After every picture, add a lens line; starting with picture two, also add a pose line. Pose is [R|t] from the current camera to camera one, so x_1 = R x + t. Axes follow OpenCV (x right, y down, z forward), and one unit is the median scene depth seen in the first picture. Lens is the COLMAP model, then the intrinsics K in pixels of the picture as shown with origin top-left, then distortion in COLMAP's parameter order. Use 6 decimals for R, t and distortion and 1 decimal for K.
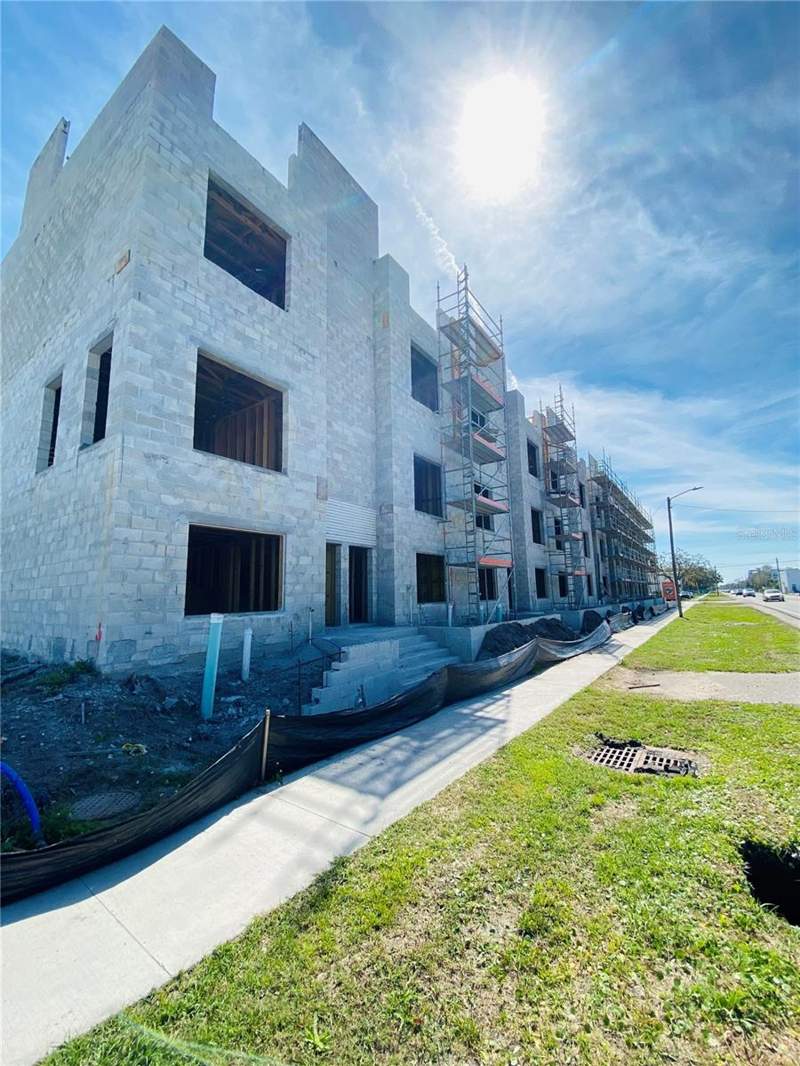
lens RADIAL K [[419.1, 0, 396.5], [0, 419.1, 537.1], [0, 0, 1]] dist [0.038733, -0.026217]
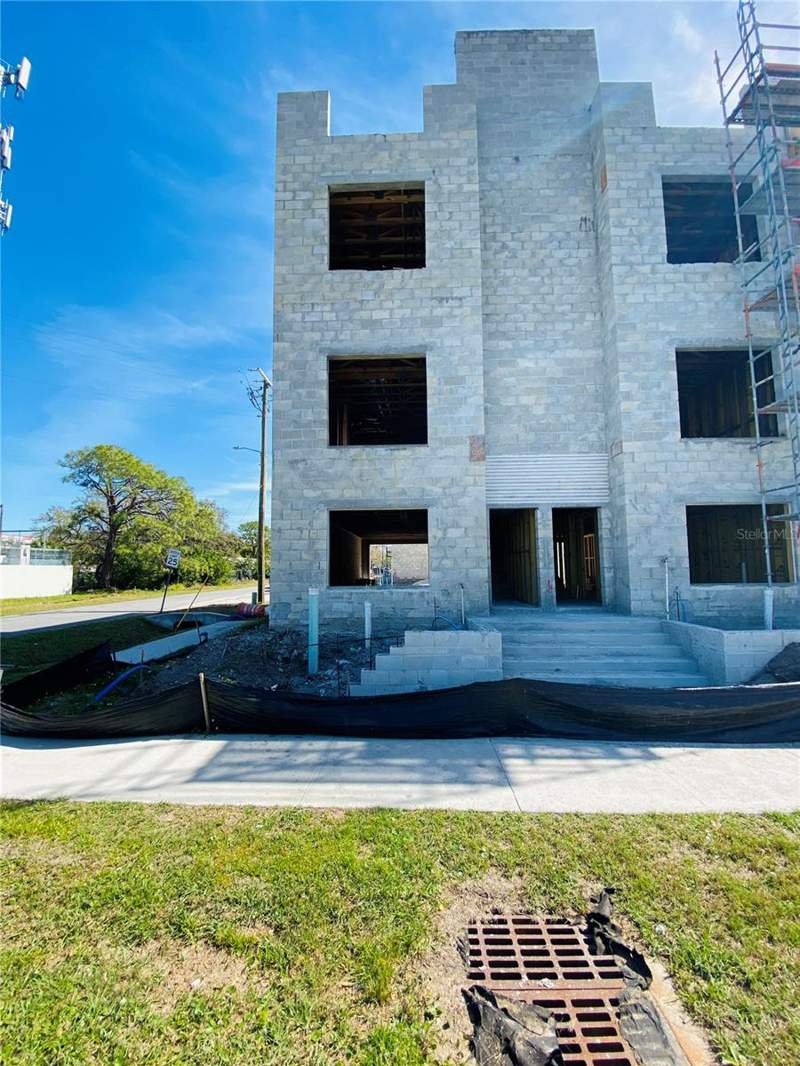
lens RADIAL K [[419.1, 0, 396.5], [0, 419.1, 537.1], [0, 0, 1]] dist [0.038733, -0.026217]
pose [[0.567074, -0.047666, -0.822287, 0.559962], [0.112510, 0.993449, 0.020002, 0.039244], [0.815947, -0.103858, 0.568722, 0.454206]]
